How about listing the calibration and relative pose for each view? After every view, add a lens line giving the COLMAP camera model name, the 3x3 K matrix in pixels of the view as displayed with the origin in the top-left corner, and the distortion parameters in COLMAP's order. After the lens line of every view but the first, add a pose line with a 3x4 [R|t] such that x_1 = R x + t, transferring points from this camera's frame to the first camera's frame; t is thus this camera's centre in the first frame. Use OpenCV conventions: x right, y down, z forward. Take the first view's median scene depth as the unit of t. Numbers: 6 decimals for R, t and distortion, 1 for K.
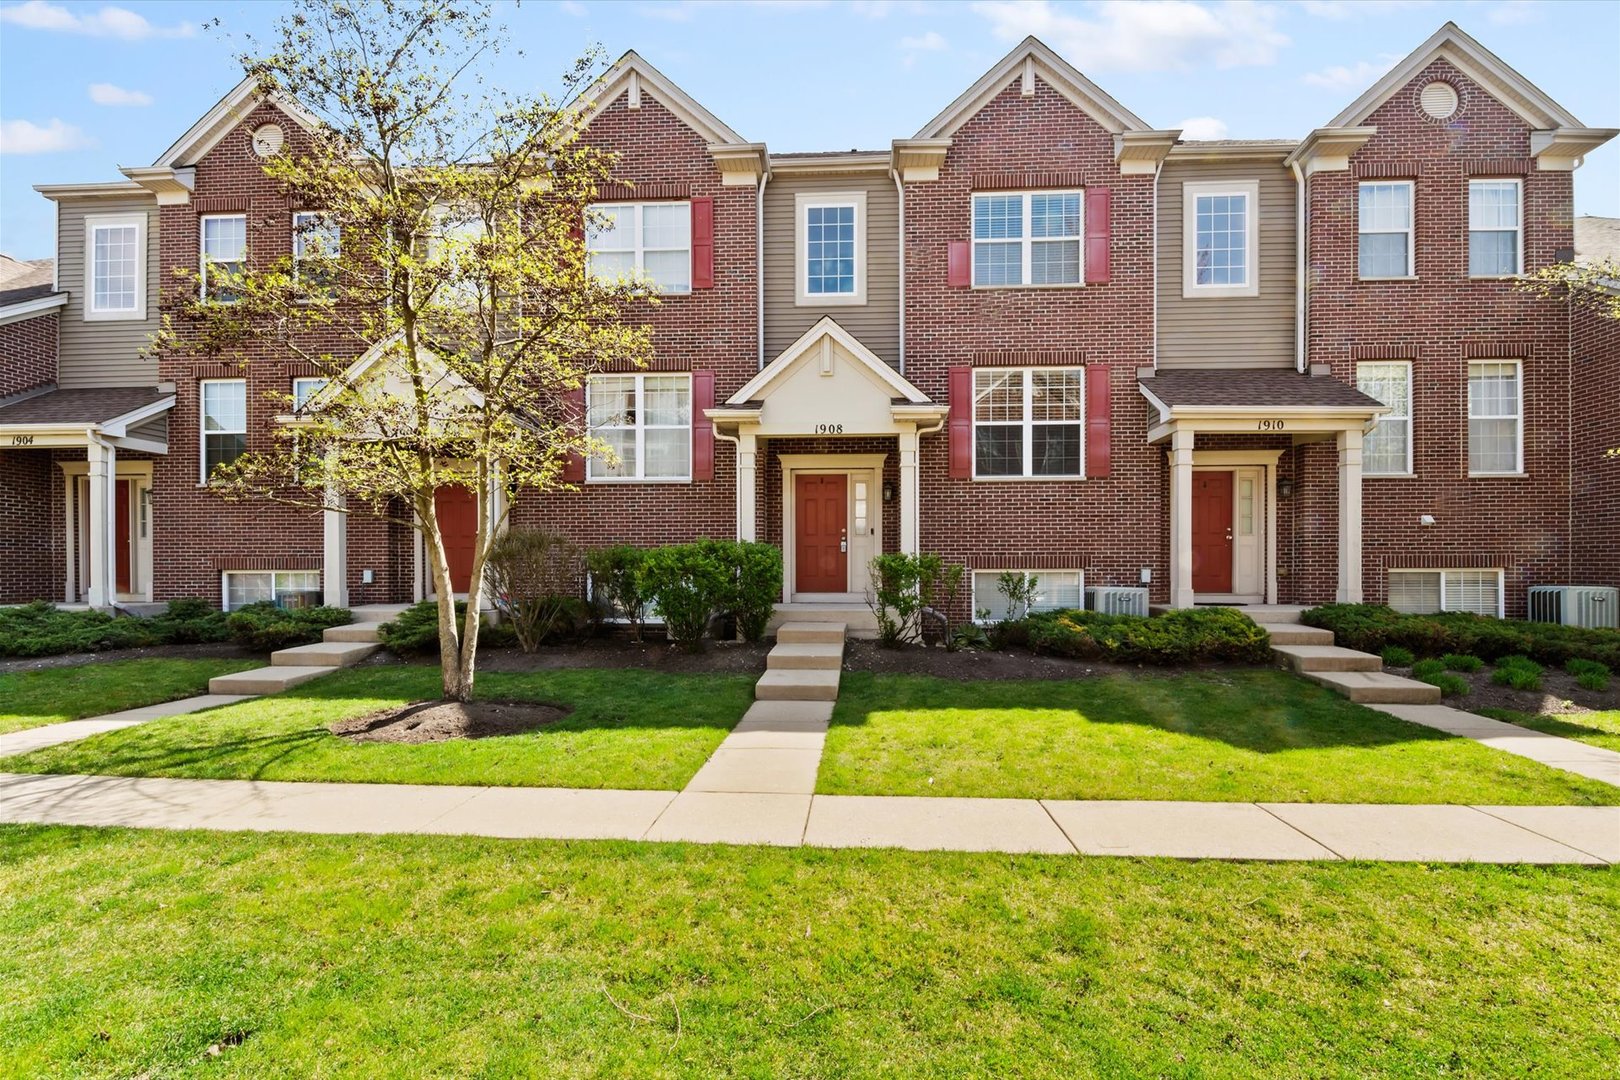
lens RADIAL K [[748.6, 0, 813.1], [0, 748.6, 554.5], [0, 0, 1]] dist [0.003335, -0.005201]
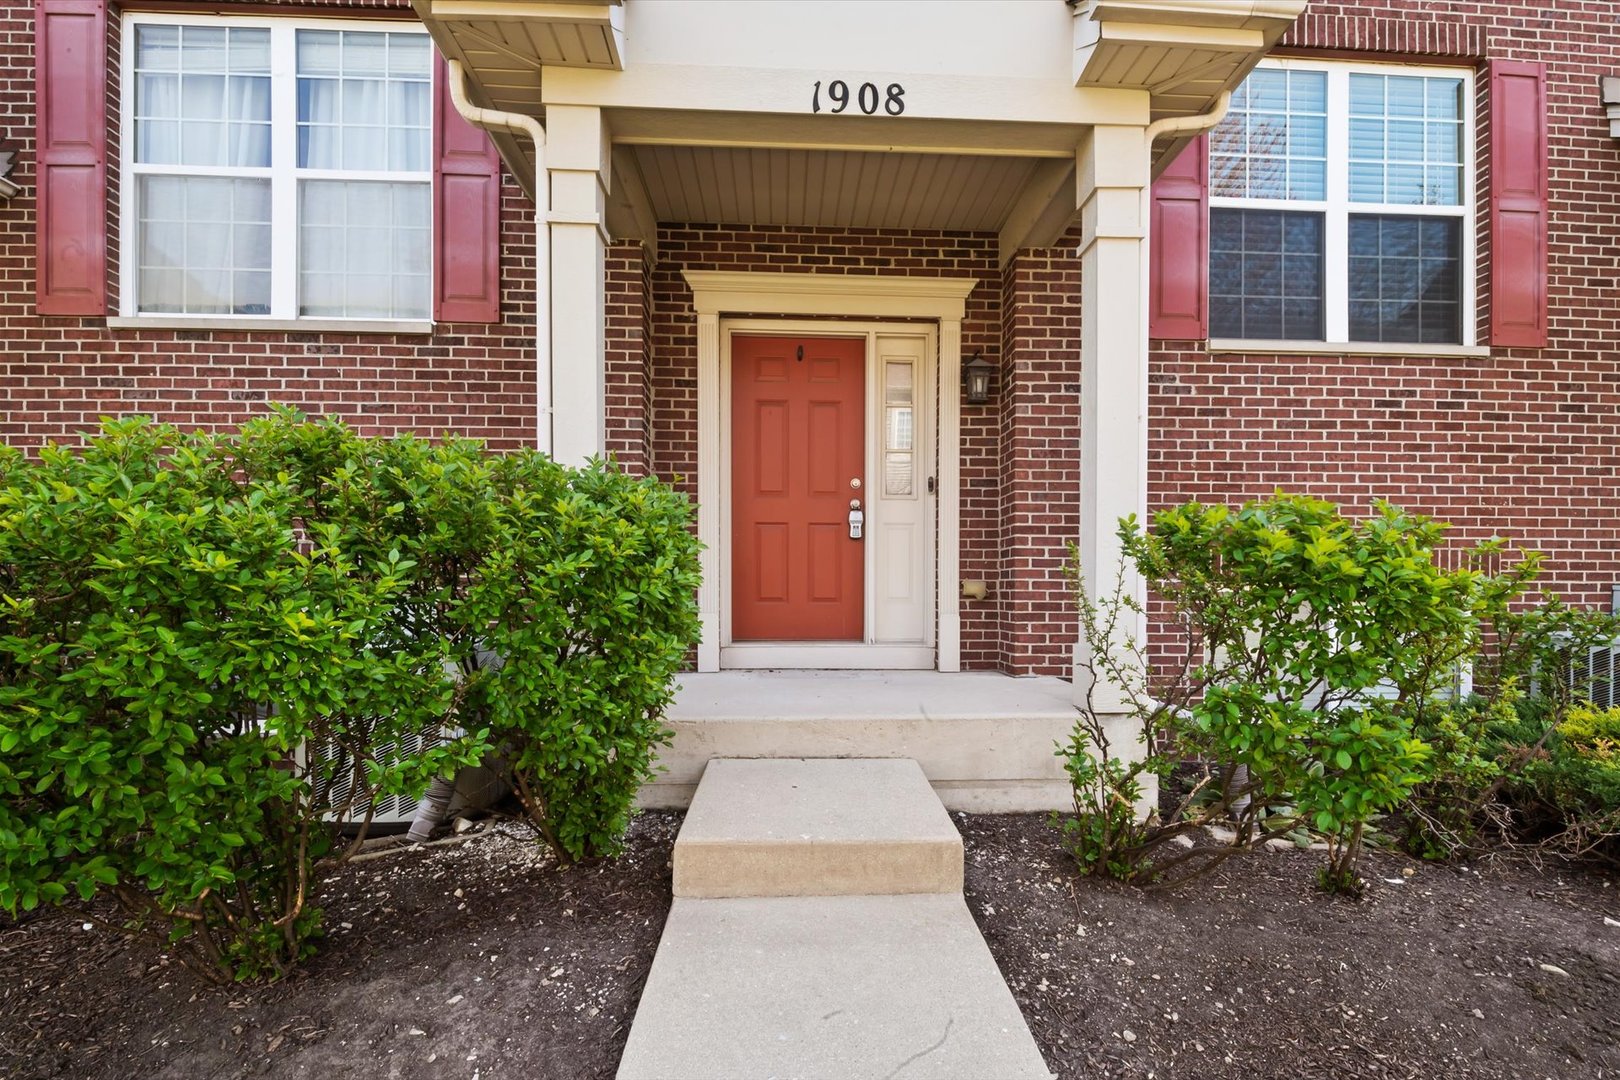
lens RADIAL K [[748.6, 0, 818.6], [0, 748.6, 589.0], [0, 0, 1]] dist [0.003335, -0.005201]
pose [[0.992331, 0.004744, 0.123521, -0.026740], [-0.007247, 0.999777, 0.019818, 0.016141], [-0.123400, -0.020561, 0.992144, 0.629212]]
